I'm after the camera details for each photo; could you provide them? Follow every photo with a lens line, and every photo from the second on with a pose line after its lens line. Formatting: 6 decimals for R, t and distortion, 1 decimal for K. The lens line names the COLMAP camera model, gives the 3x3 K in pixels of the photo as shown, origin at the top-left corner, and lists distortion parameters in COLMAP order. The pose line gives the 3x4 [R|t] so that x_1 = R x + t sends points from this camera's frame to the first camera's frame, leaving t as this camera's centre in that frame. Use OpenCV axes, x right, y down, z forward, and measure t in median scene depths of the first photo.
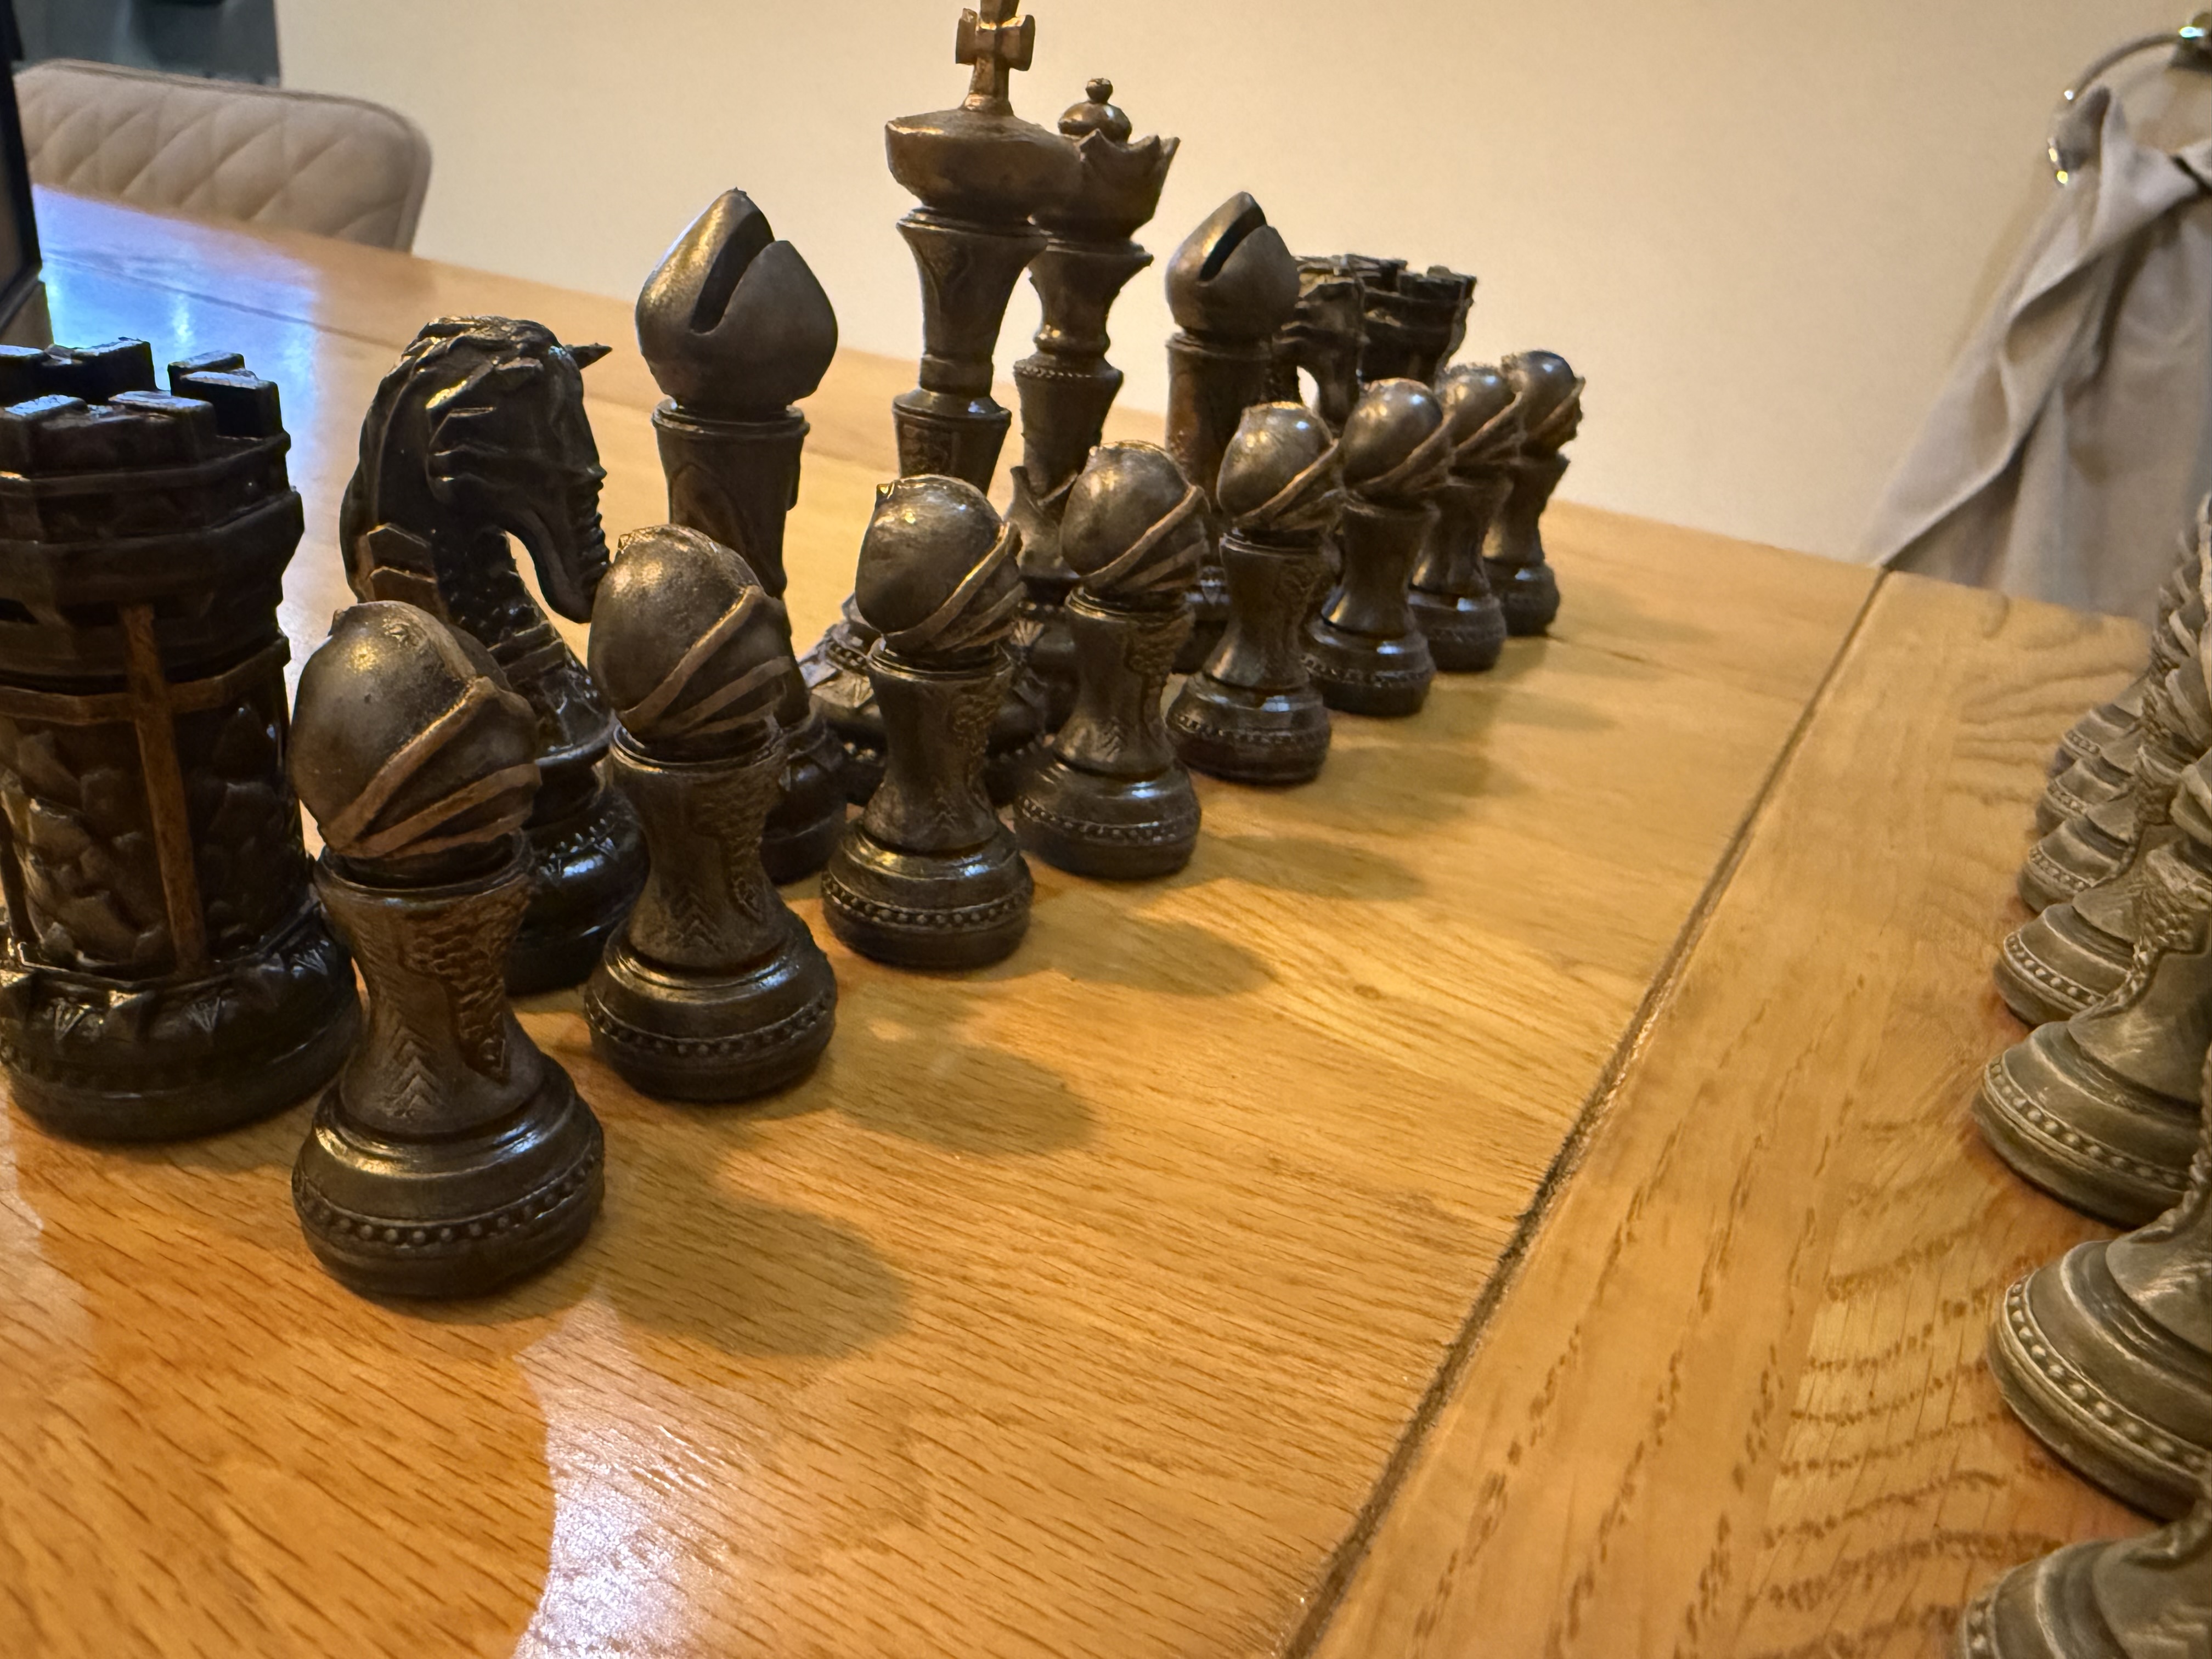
lens RADIAL K [[1584.3, 0, 972.0], [0, 1584.3, 825.2], [0, 0, 1]] dist [0.000116, -0.000571]
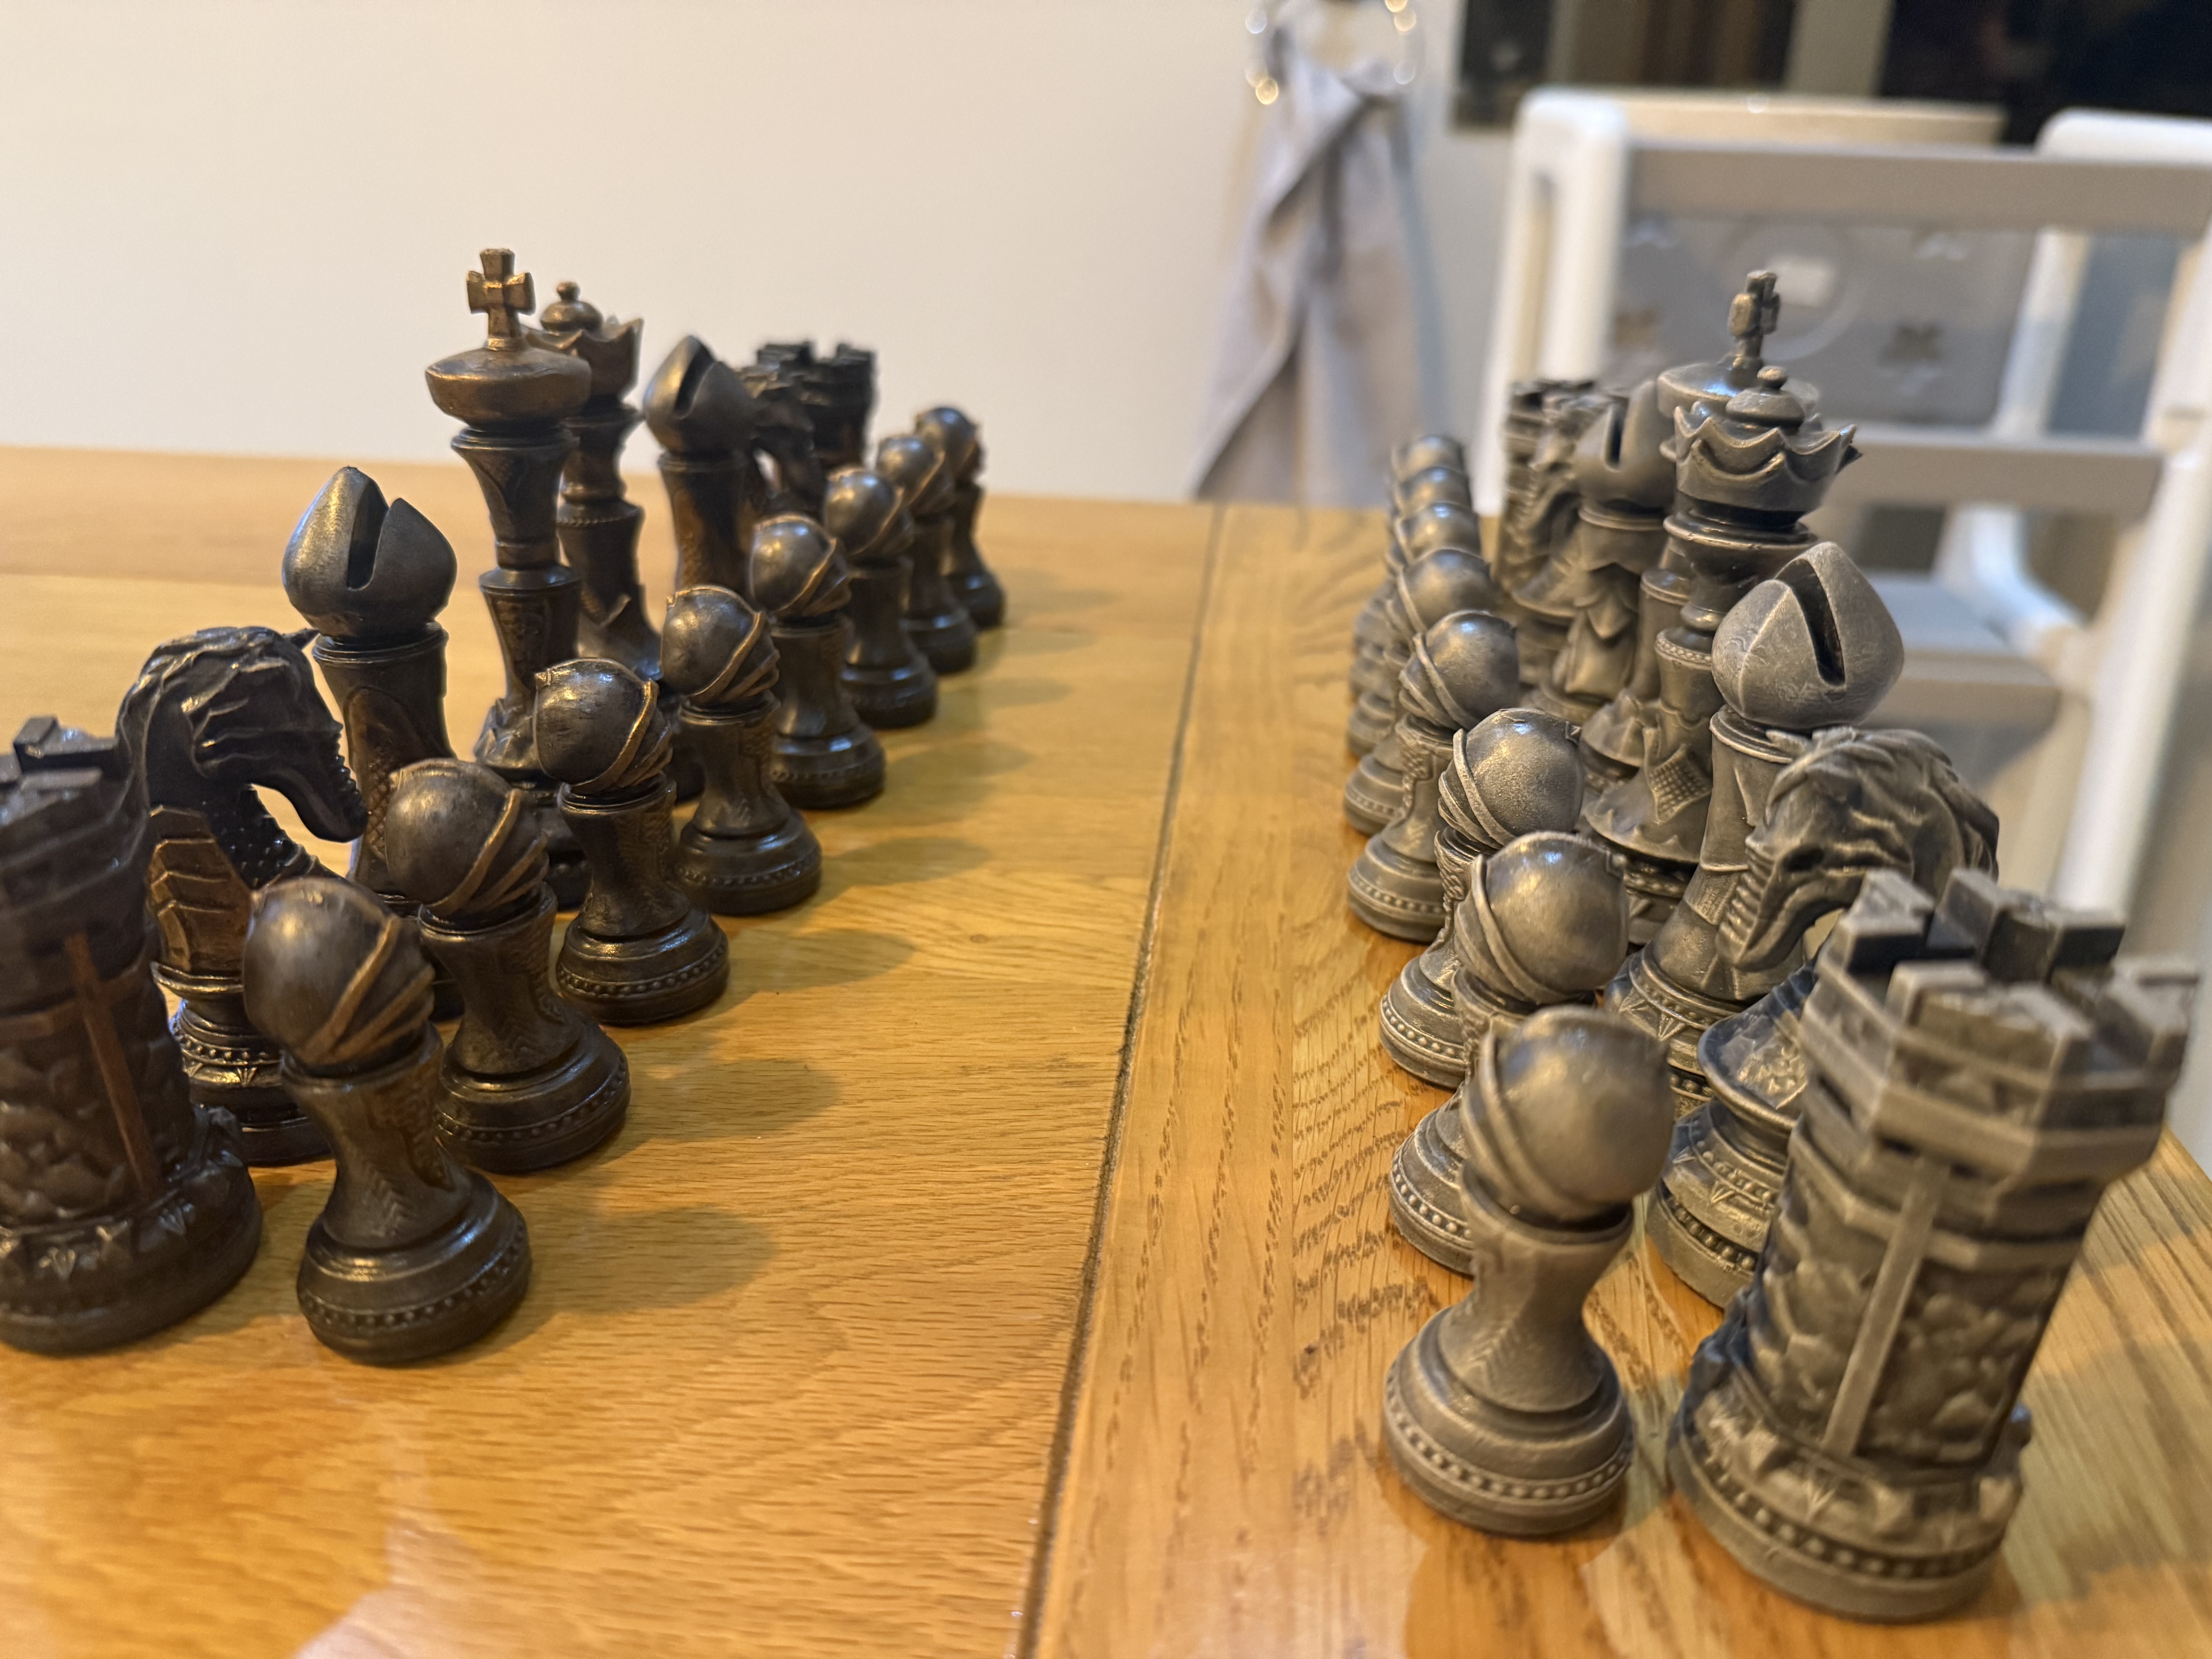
lens RADIAL K [[1604.2, 0, 1106.0], [0, 1604.2, 829.5], [0, 0, 1]] dist [0.102716, -0.212781]
pose [[0.885714, -0.263569, 0.382155, -0.206000], [0.252465, 0.964299, 0.079934, -0.089639], [-0.389580, 0.025682, 0.920635, -0.442152]]
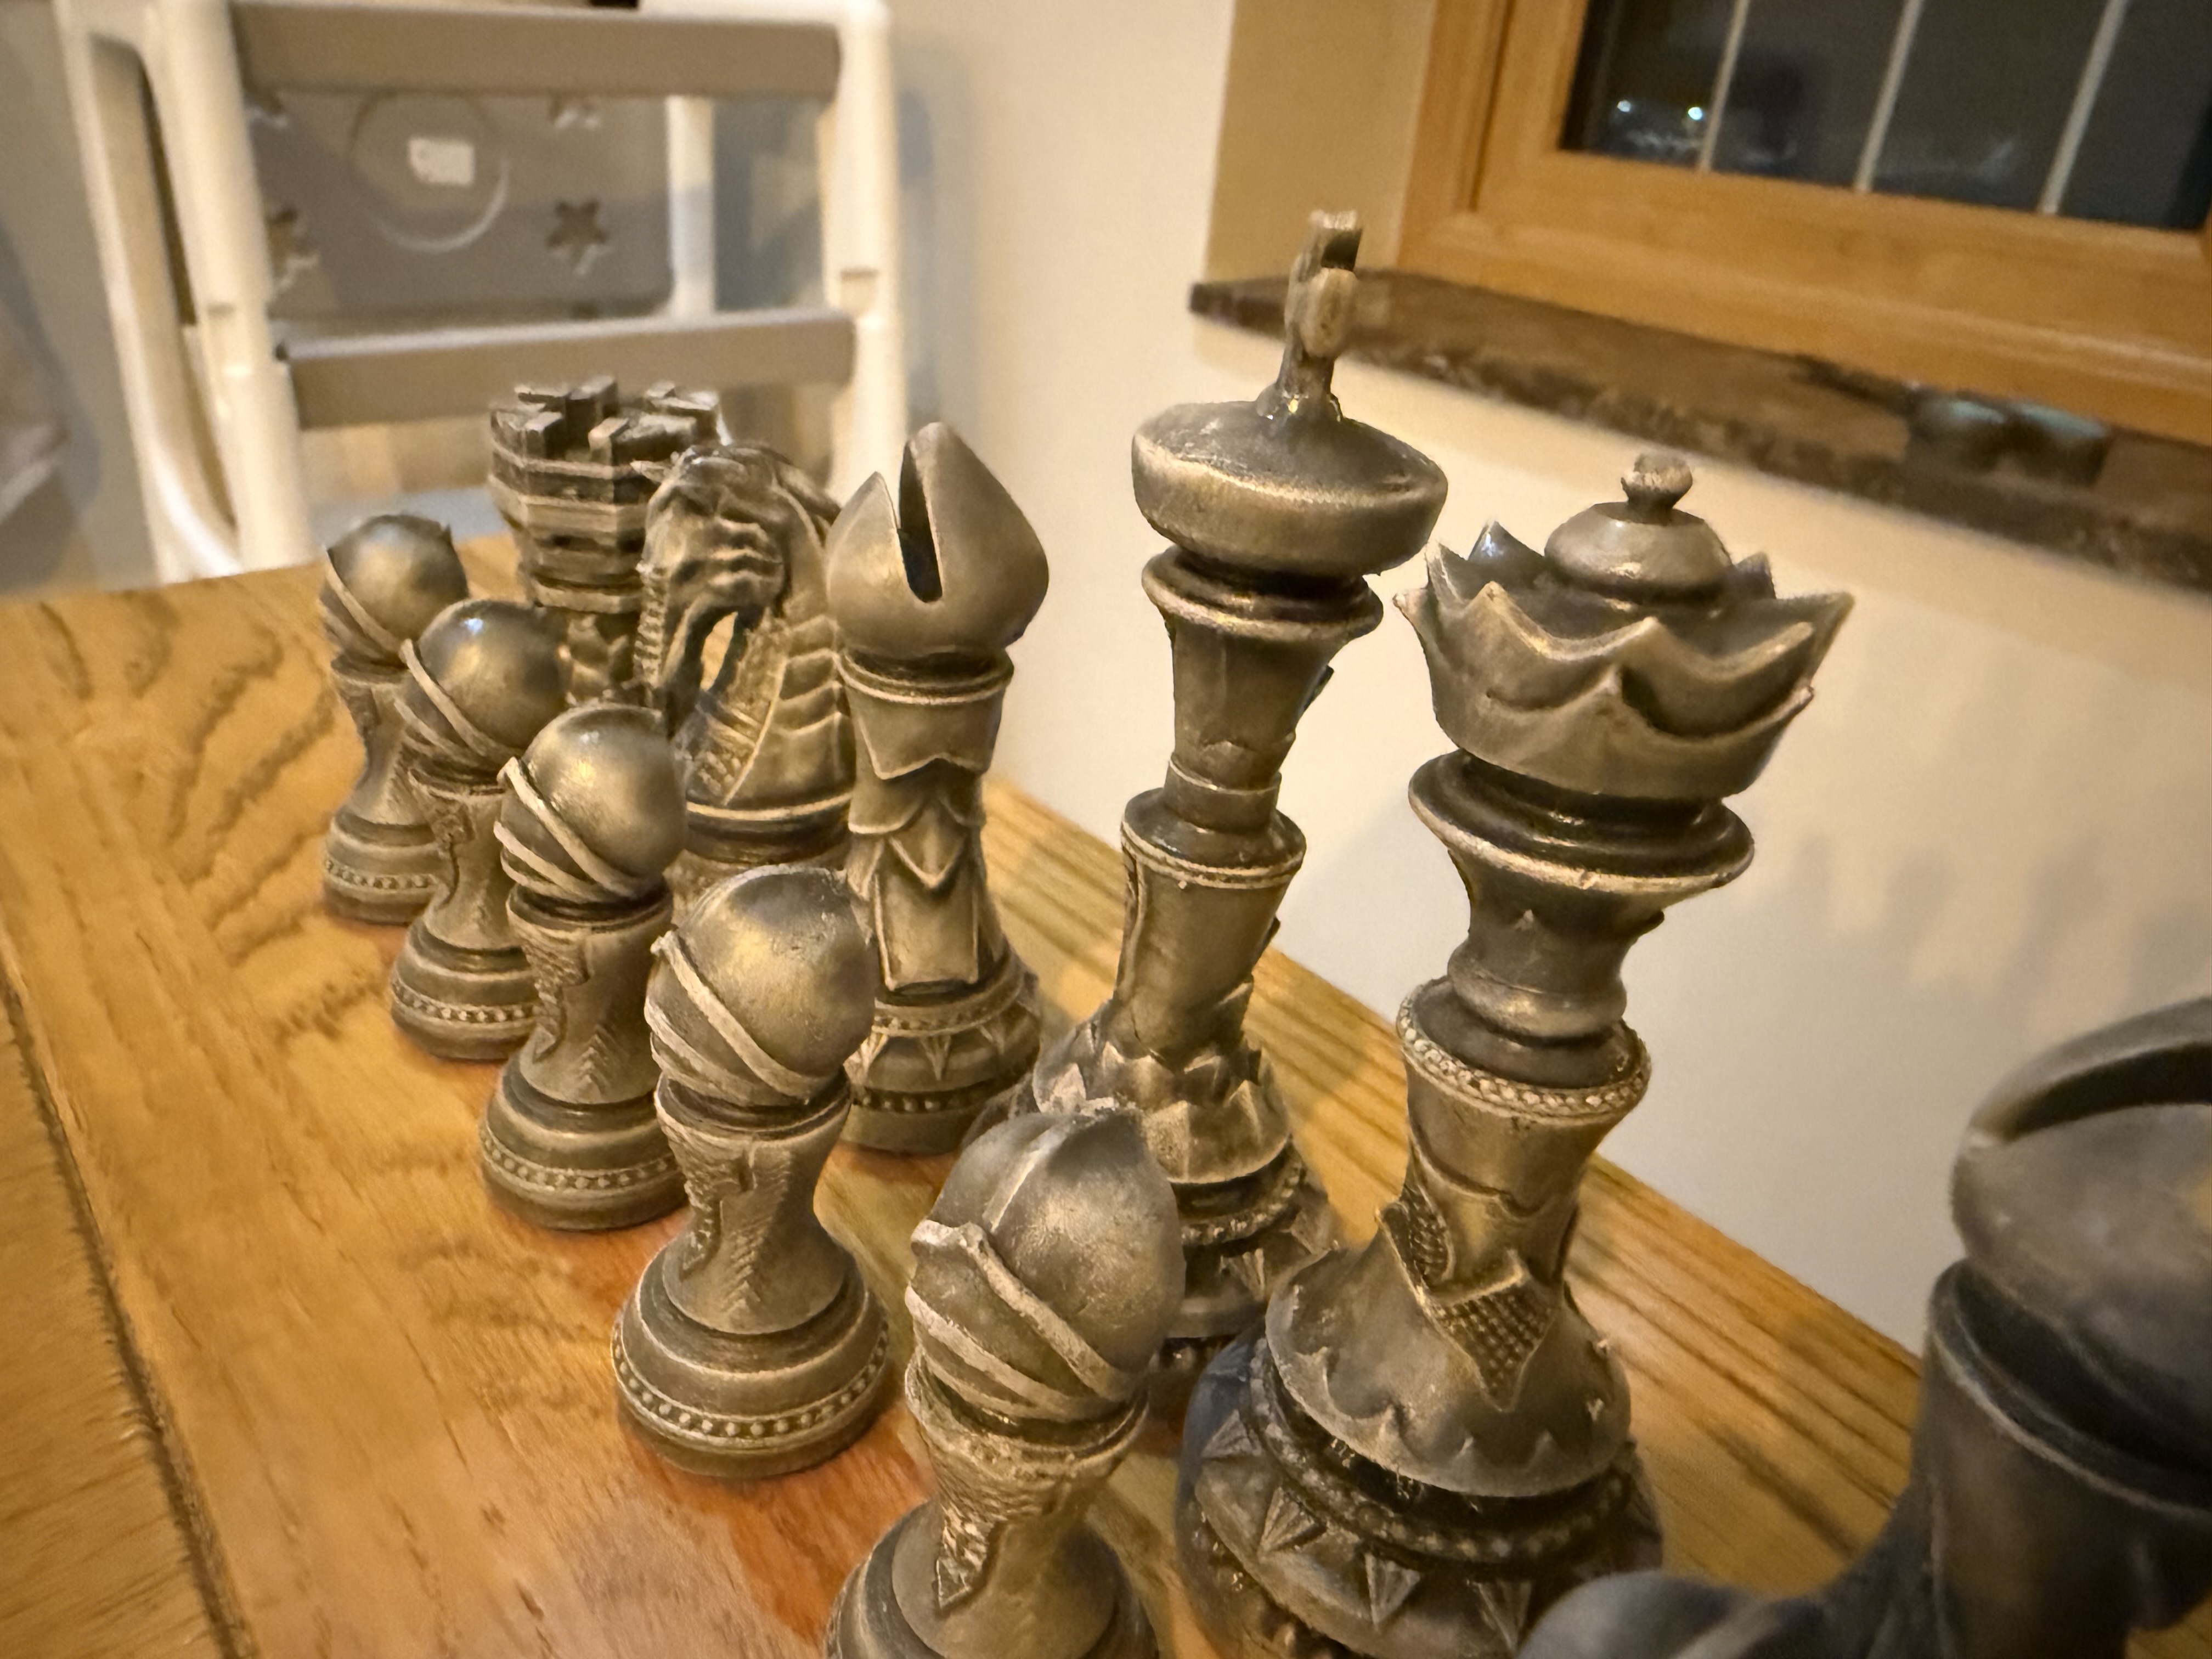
lens RADIAL K [[1584.3, 0, 972.0], [0, 1584.3, 825.2], [0, 0, 1]] dist [0.000116, -0.000571]
pose [[0.353490, -0.494580, 0.794000, 0.349056], [0.374503, 0.852632, 0.364372, -0.427797], [-0.857201, 0.168553, 0.486618, 0.619660]]
